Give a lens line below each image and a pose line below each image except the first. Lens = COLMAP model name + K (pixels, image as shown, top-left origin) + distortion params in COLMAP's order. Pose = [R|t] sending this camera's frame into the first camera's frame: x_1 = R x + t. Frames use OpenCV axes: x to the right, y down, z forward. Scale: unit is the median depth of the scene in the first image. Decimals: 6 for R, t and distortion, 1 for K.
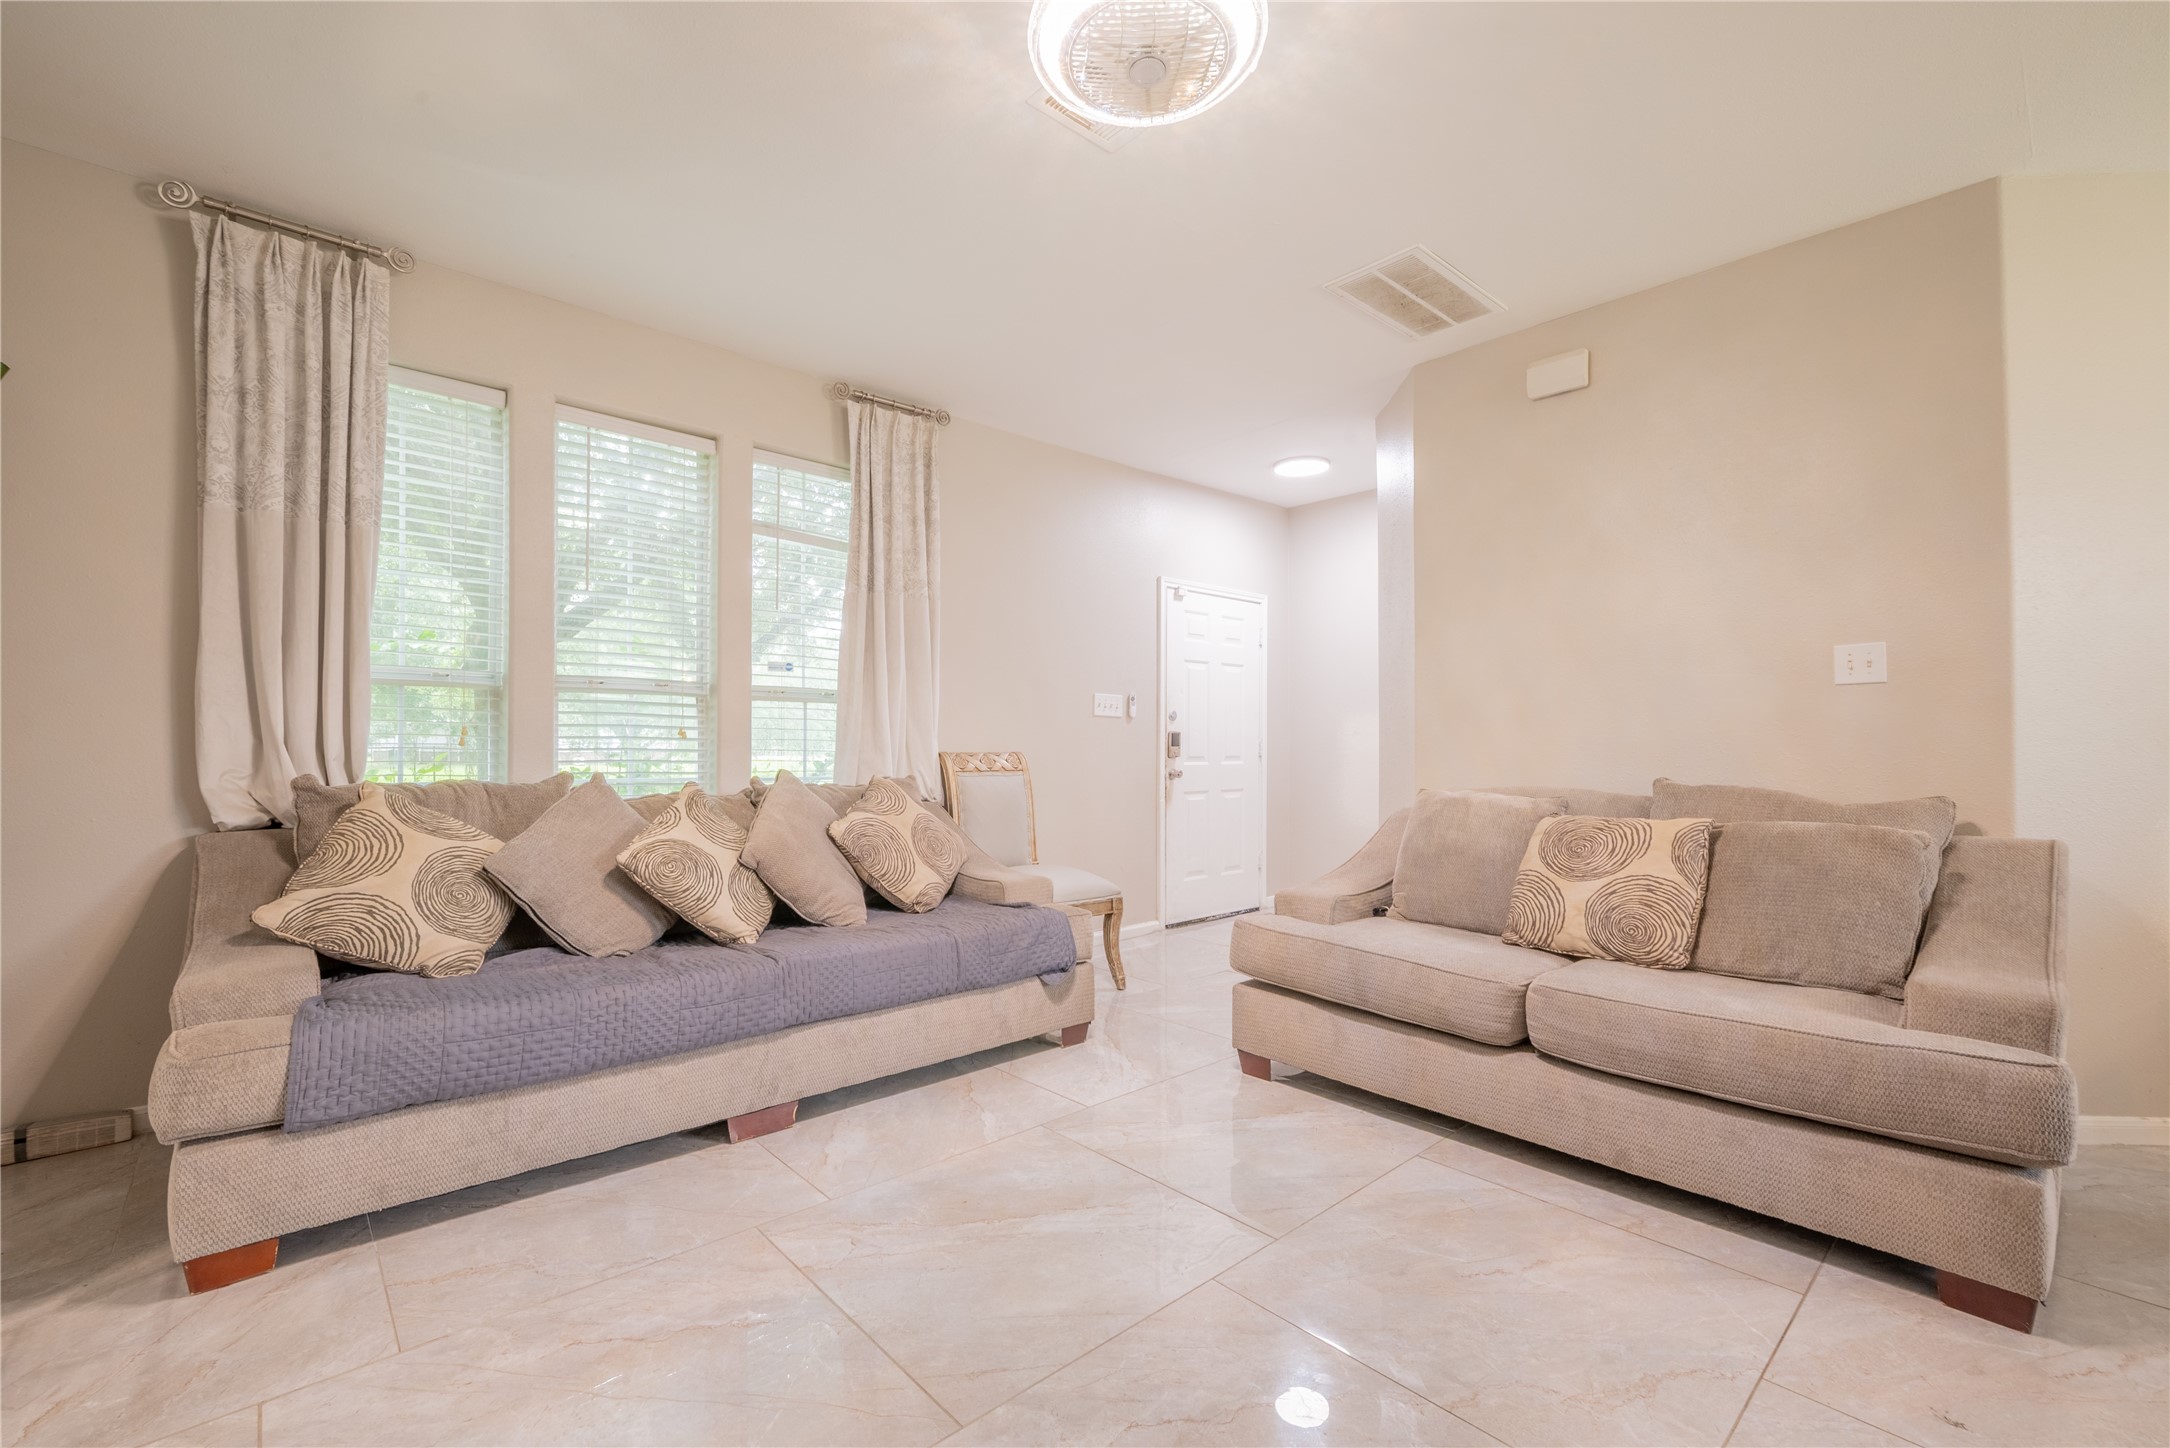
lens RADIAL K [[920.4, 0, 1085.0], [0, 920.4, 724.0], [0, 0, 1]] dist [0.001626, 0.000165]
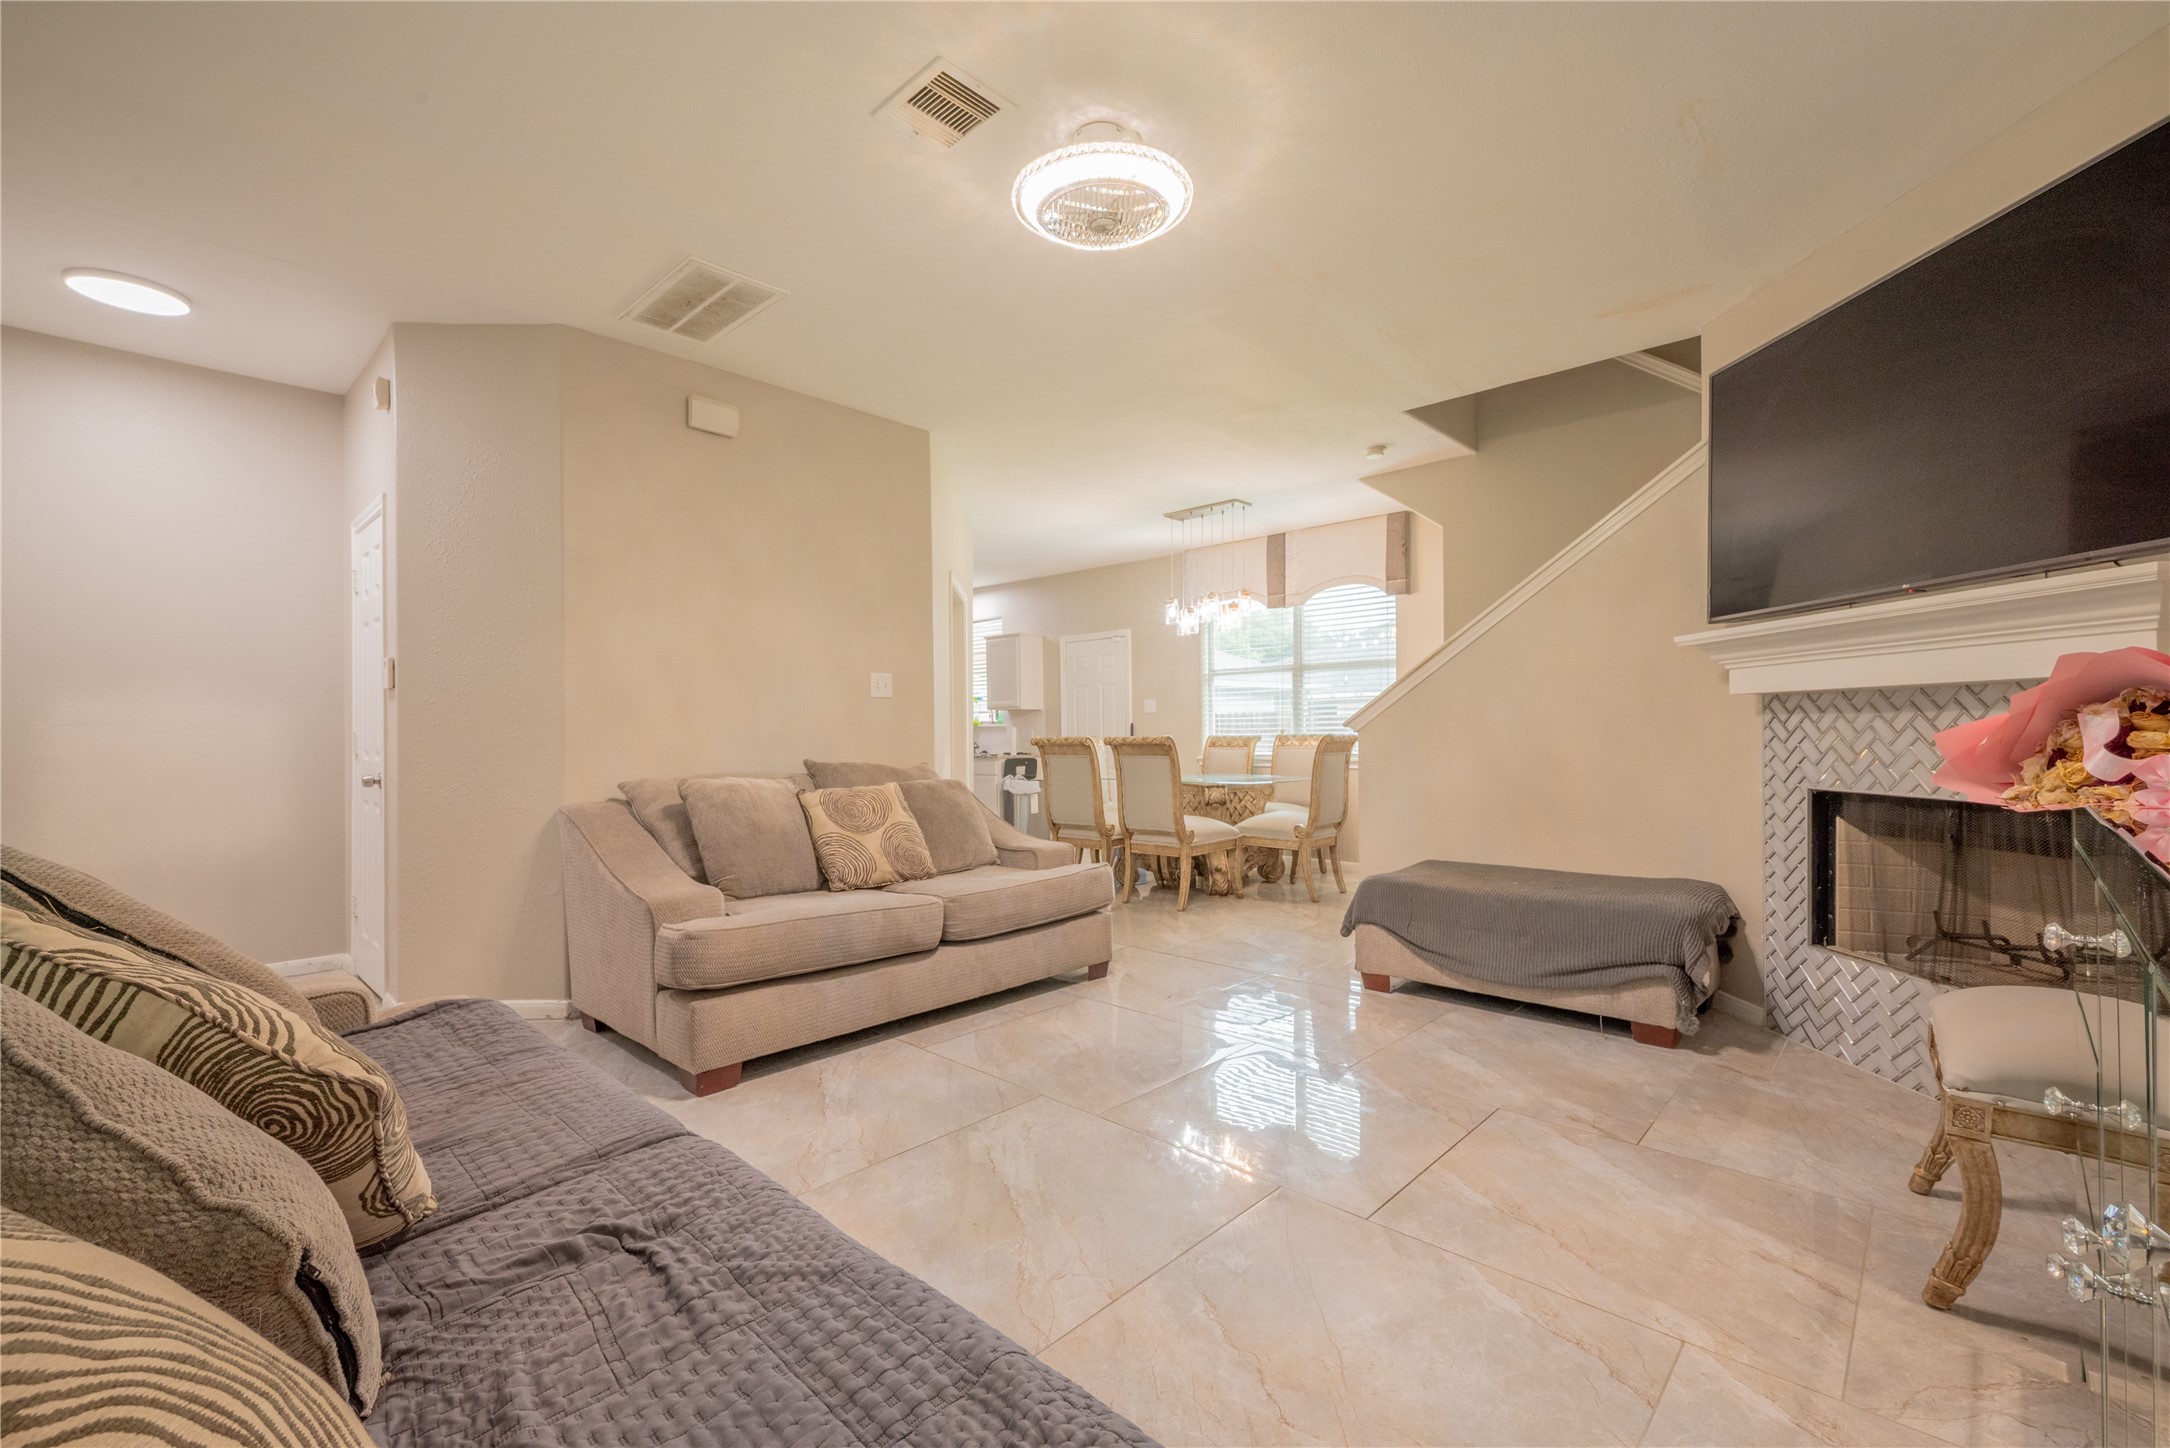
lens RADIAL K [[941.2, 0, 1082.5], [0, 941.2, 735.2], [0, 0, 1]] dist [-0.001050, -0.000327]
pose [[-0.083824, -0.002154, 0.996478, -0.912964], [-0.010314, 0.999946, 0.001294, 0.017988], [-0.996427, -0.010170, -0.083842, 0.819948]]
